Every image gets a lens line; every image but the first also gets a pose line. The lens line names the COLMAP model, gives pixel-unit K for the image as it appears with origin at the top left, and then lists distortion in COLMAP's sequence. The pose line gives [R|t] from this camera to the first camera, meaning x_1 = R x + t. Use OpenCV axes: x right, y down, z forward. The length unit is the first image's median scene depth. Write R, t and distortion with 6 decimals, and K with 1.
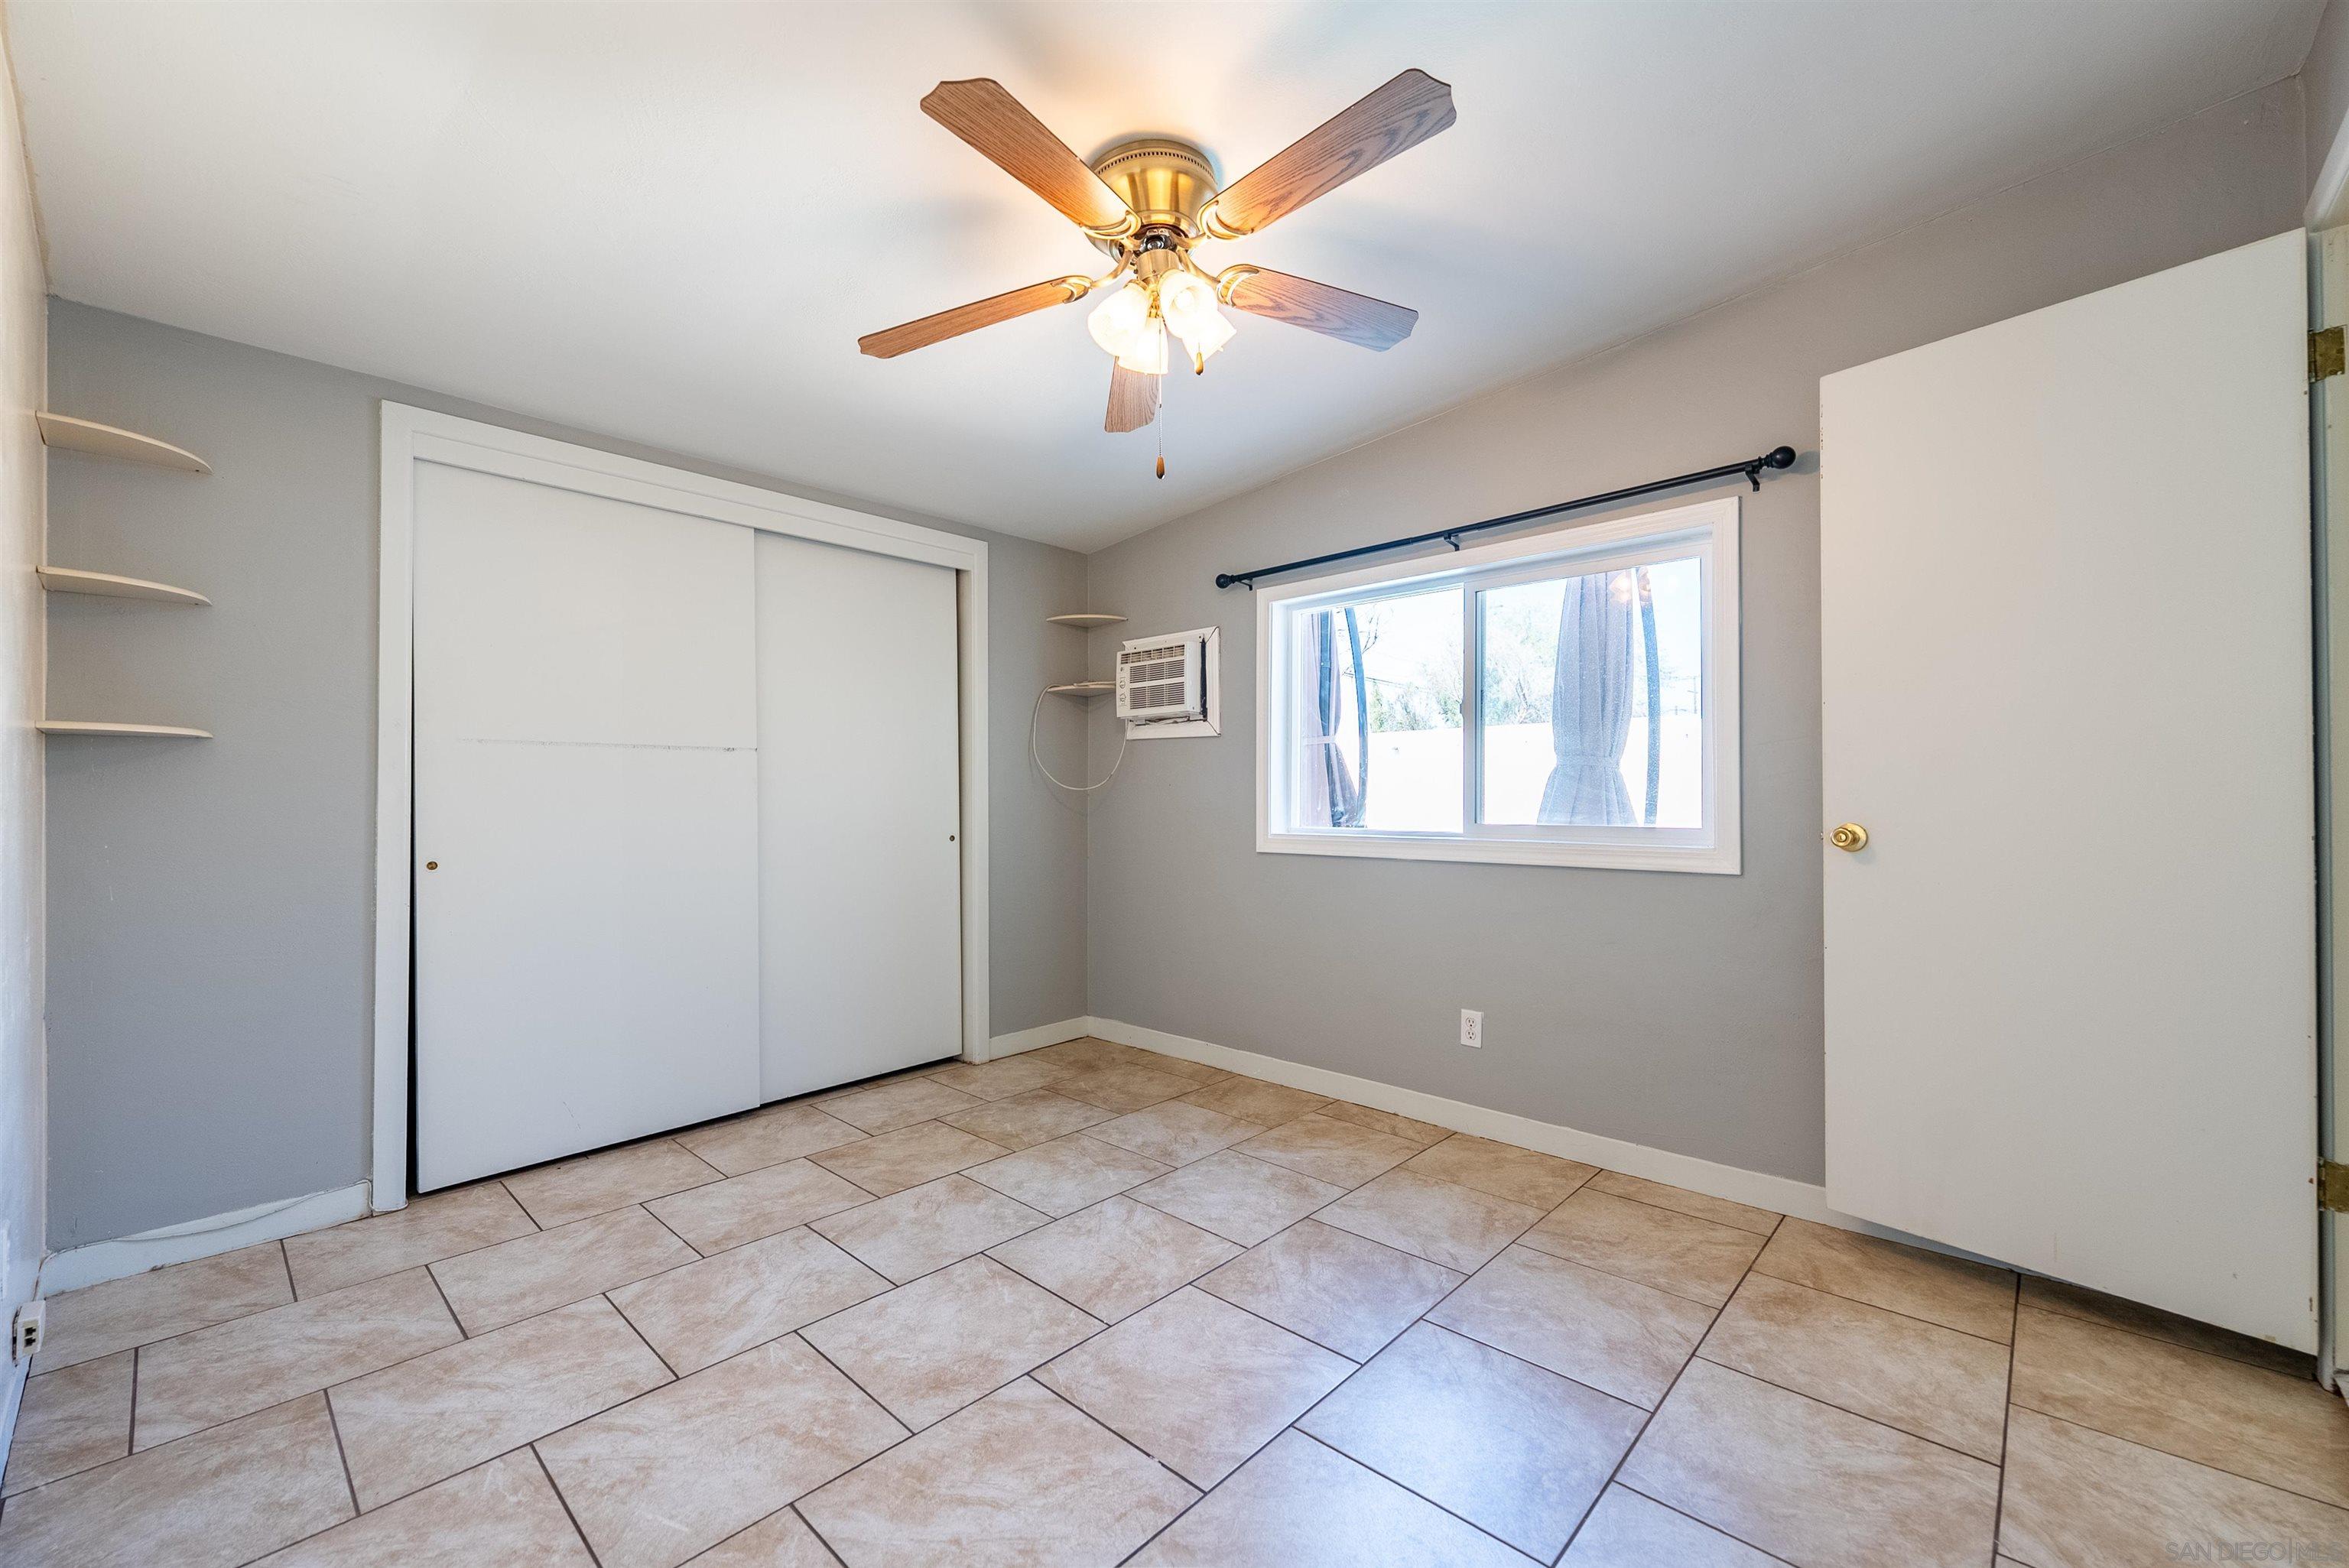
lens RADIAL K [[953.3, 0, 1180.1], [0, 953.3, 790.3], [0, 0, 1]] dist [0.003139, -0.000864]
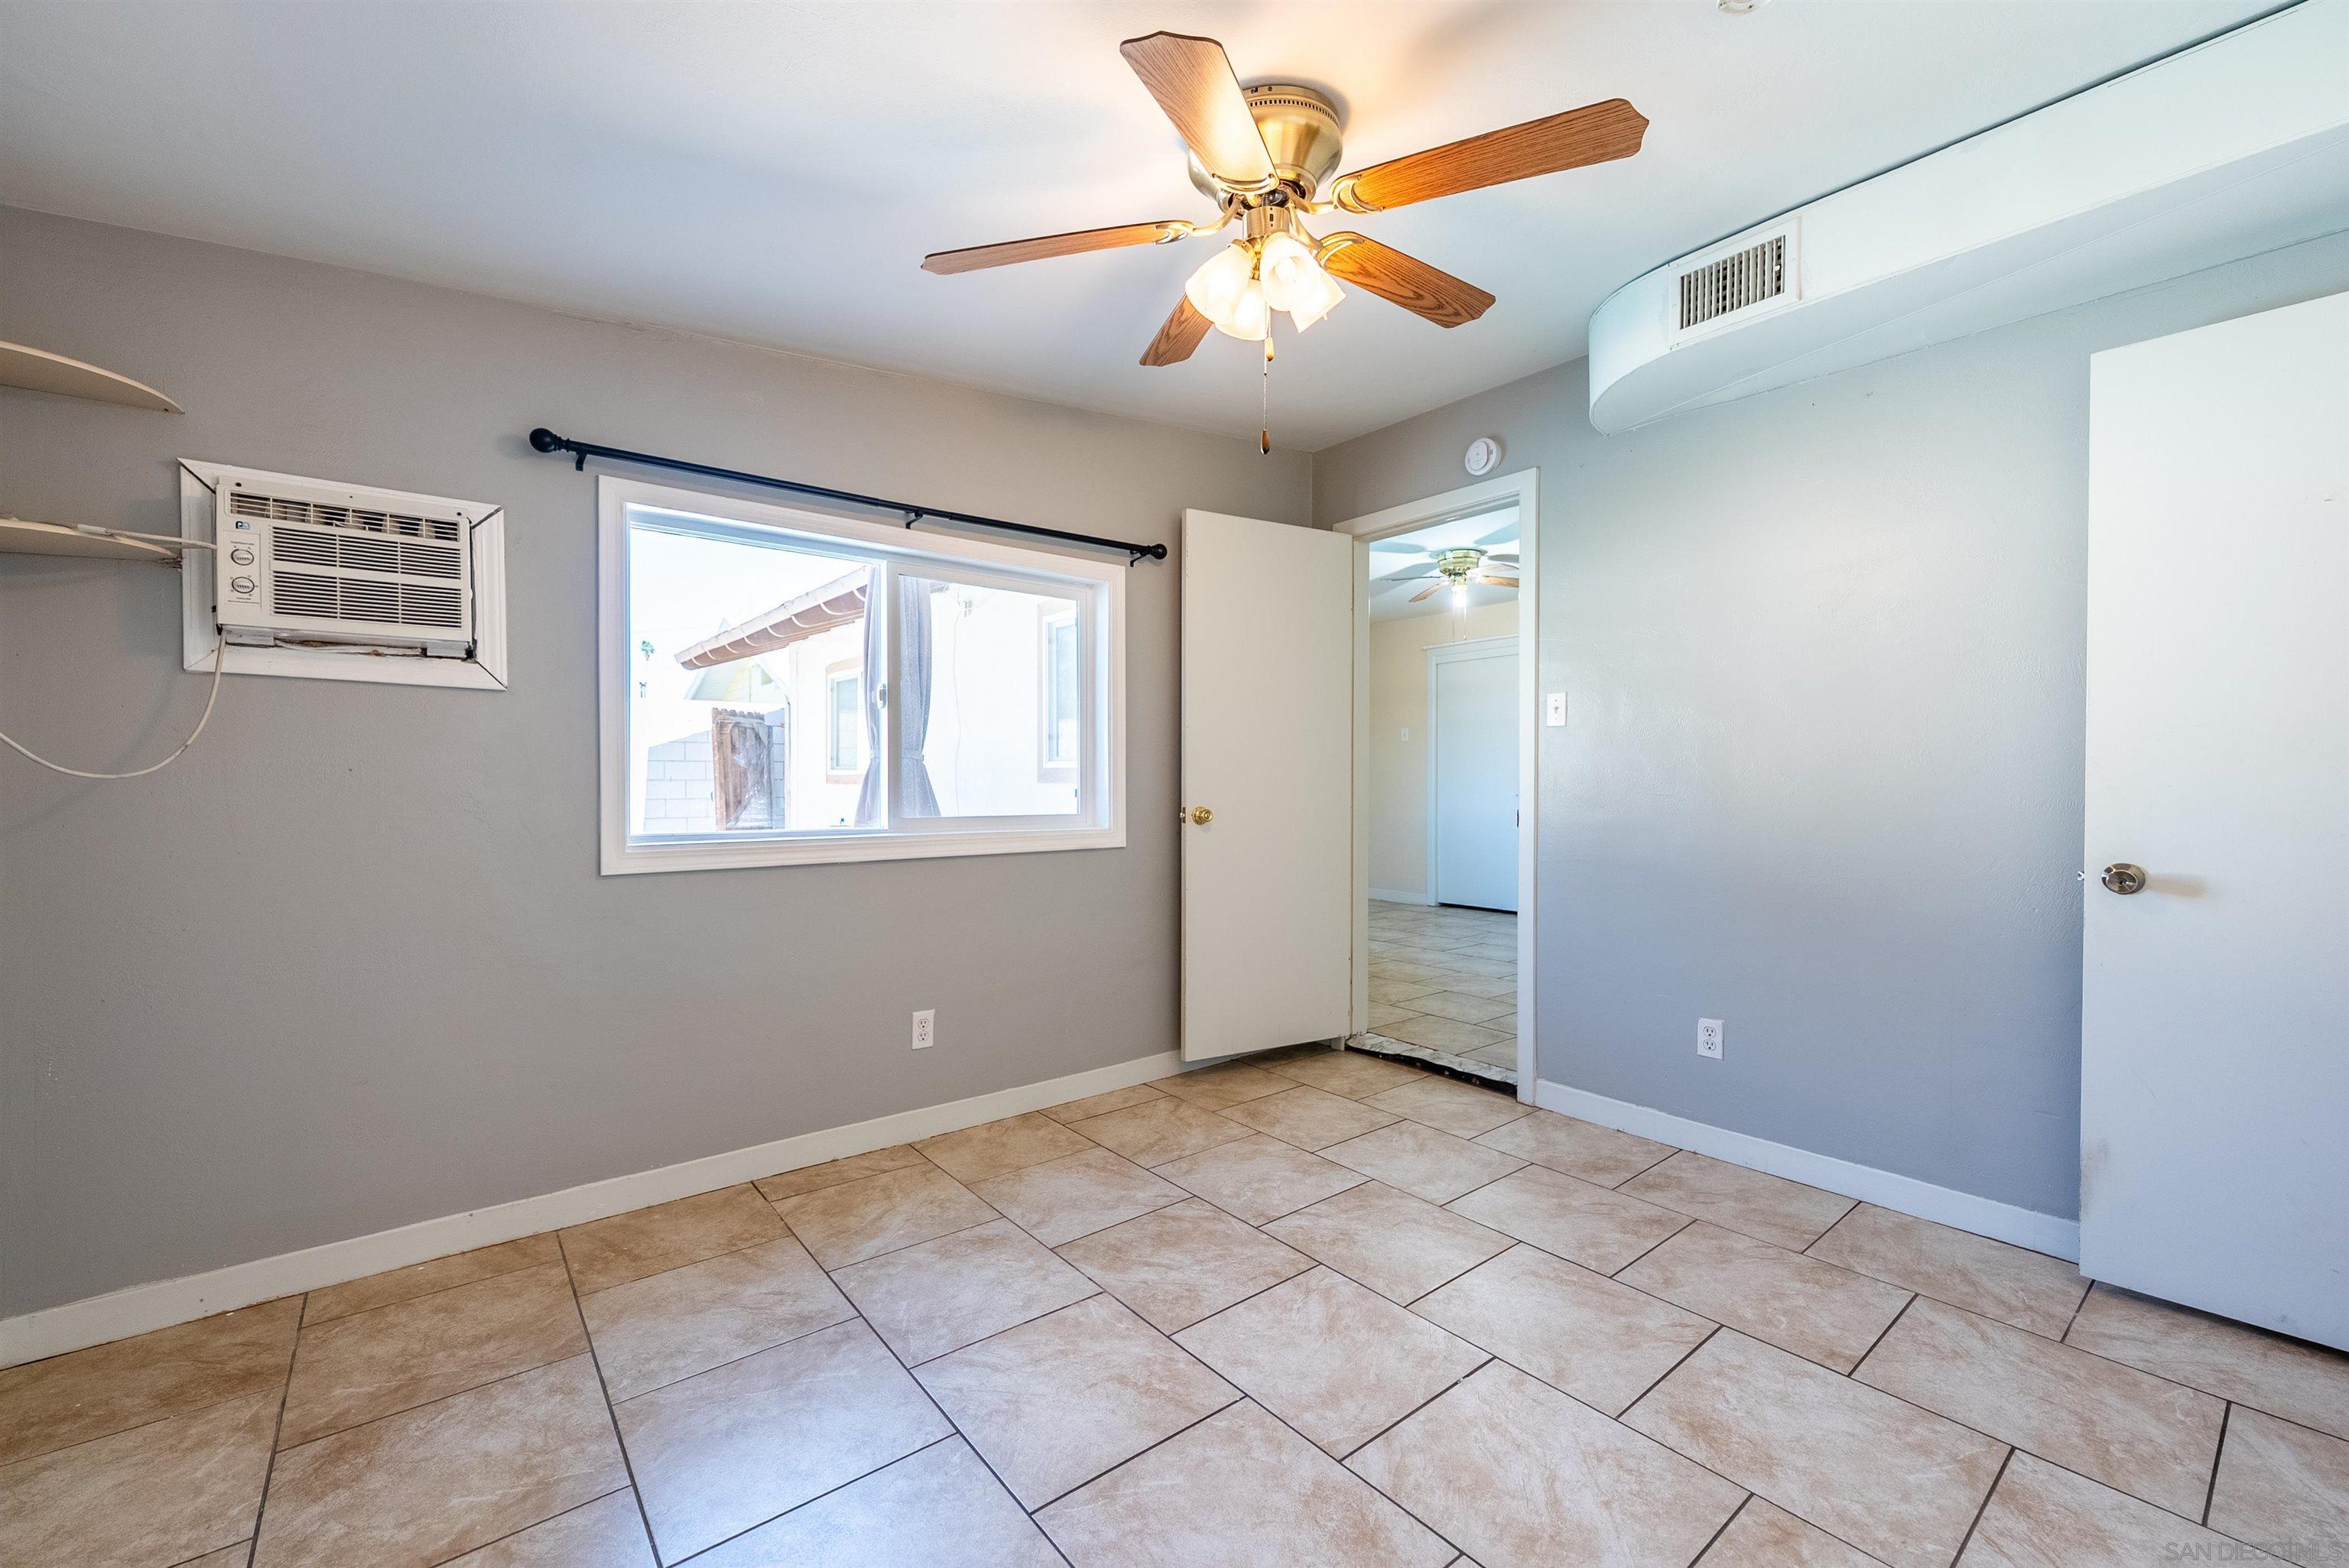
lens RADIAL K [[953.3, 0, 1181.7], [0, 953.3, 788.8], [0, 0, 1]] dist [0.003139, -0.000864]
pose [[0.132648, -0.005926, 0.991145, -0.666606], [-0.008422, 0.999939, 0.007106, -0.003877], [-0.991127, -0.009290, 0.132590, 0.663693]]
